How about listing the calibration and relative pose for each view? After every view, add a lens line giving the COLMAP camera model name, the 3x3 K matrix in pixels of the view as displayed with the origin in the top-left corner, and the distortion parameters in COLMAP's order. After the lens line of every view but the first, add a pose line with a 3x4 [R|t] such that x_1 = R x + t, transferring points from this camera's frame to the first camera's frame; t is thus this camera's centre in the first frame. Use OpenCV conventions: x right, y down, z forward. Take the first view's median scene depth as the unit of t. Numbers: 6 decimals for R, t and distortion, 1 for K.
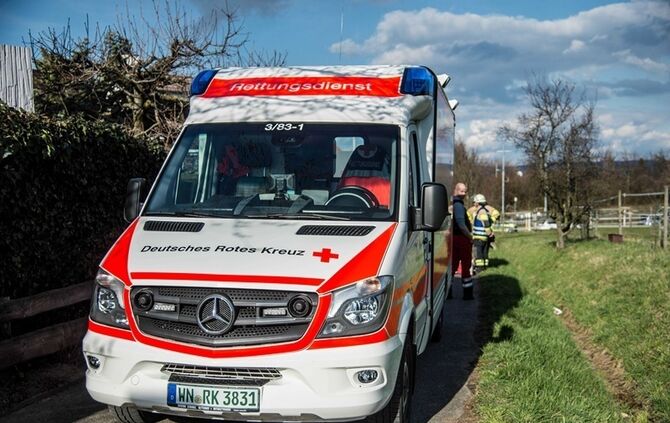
lens RADIAL K [[842.2, 0, 335.0], [0, 842.2, 219.2], [0, 0, 1]] dist [0.114503, 0.014596]
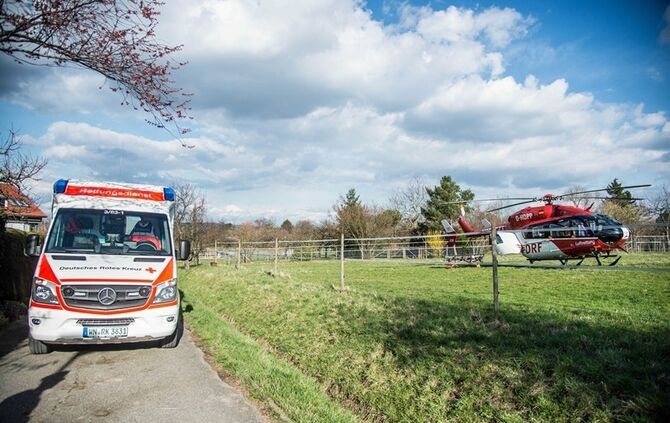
lens RADIAL K [[474.5, 0, 335.0], [0, 474.5, 211.5], [0, 0, 1]] dist [-0.000960, -0.000595]
pose [[0.821198, 0.059079, 0.567577, -0.312973], [-0.007643, 0.995676, -0.092582, -0.002285], [-0.570592, 0.071691, 0.818099, -0.360752]]
